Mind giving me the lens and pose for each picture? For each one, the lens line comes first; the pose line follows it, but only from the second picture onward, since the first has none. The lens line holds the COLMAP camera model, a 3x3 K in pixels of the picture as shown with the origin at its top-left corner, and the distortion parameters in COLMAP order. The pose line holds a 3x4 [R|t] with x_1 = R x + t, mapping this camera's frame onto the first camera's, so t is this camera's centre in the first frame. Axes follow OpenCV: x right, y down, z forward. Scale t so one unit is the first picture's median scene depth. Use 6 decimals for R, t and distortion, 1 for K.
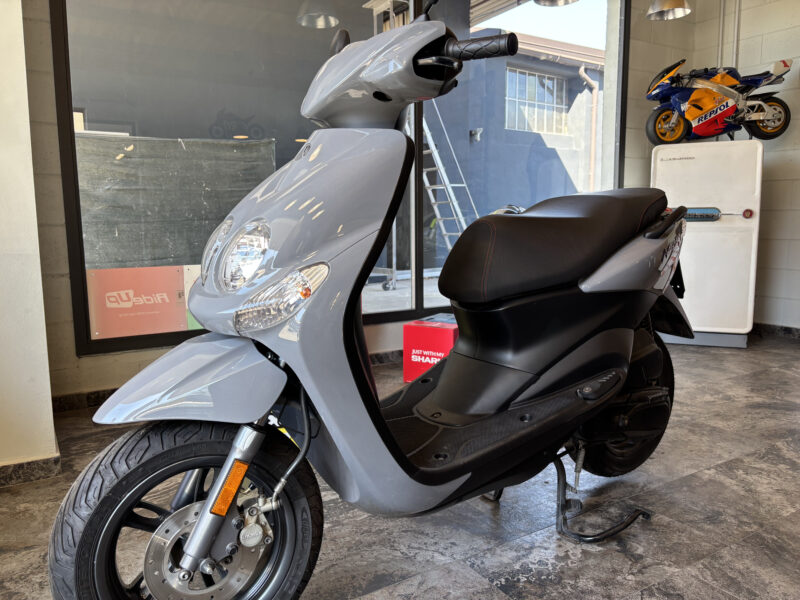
lens RADIAL K [[607.5, 0, 399.5], [0, 607.5, 298.1], [0, 0, 1]] dist [0.030966, -0.002821]
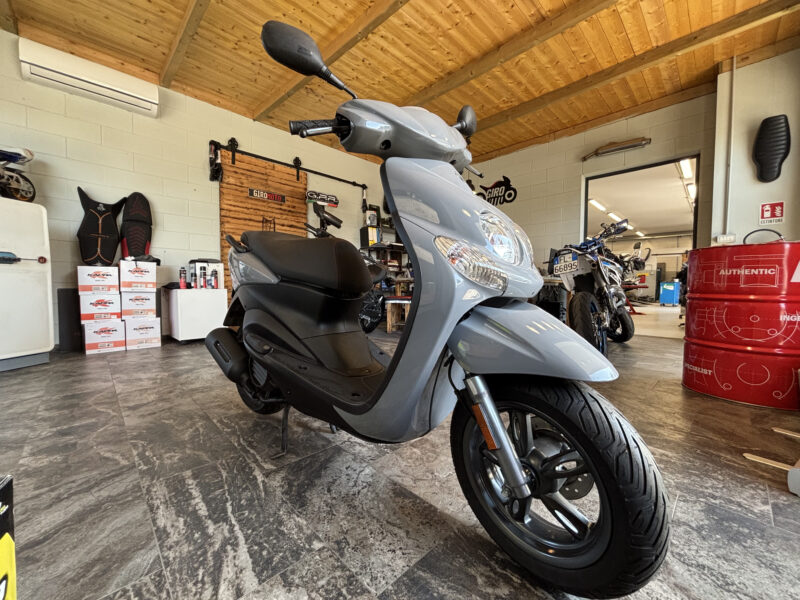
lens RADIAL K [[322.1, 0, 397.5], [0, 322.1, 304.1], [0, 0, 1]] dist [0.001290, -0.000533]
pose [[-0.206874, -0.054701, 0.976837, -0.659585], [0.120520, 0.989407, 0.080929, -0.020061], [-0.970916, 0.134471, -0.198089, 1.007074]]
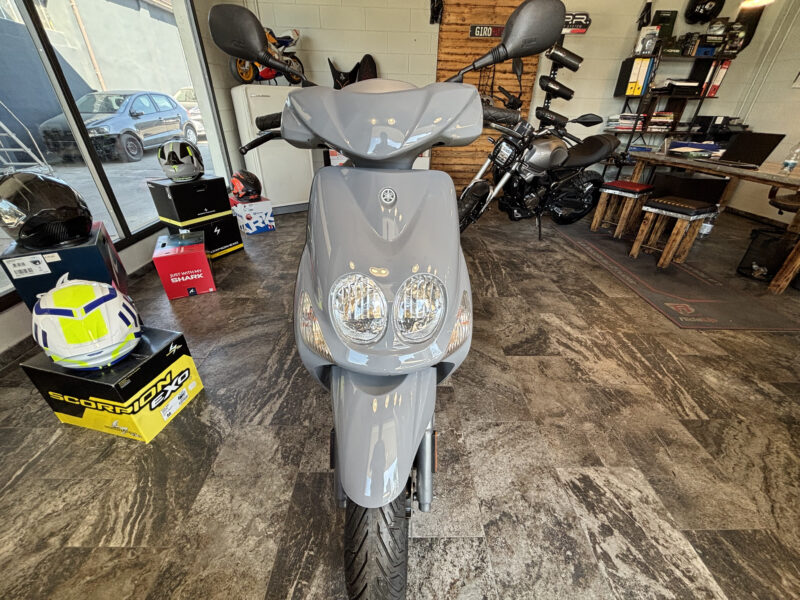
lens RADIAL K [[322.1, 0, 403.6], [0, 322.1, 300.9], [0, 0, 1]] dist [0.001290, -0.000533]
pose [[0.516276, -0.429507, 0.740934, -0.495511], [0.091466, 0.887855, 0.450941, -0.249262], [-0.851524, -0.165039, 0.497663, 0.491450]]
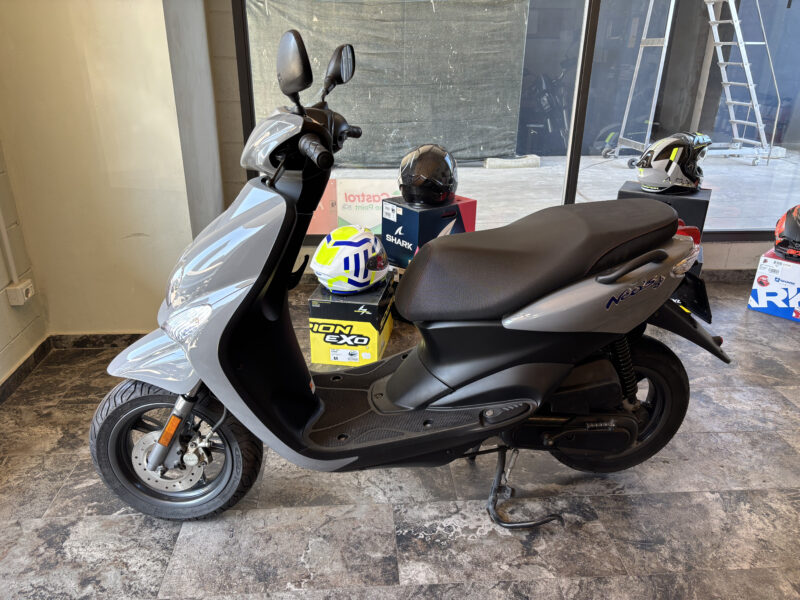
lens RADIAL K [[607.5, 0, 400.6], [0, 607.5, 297.7], [0, 0, 1]] dist [0.030966, -0.002821]
pose [[0.886625, 0.196186, -0.418817, 0.545284], [-0.080298, 0.957117, 0.278352, -0.323612], [0.455465, -0.213164, 0.864357, 0.006153]]
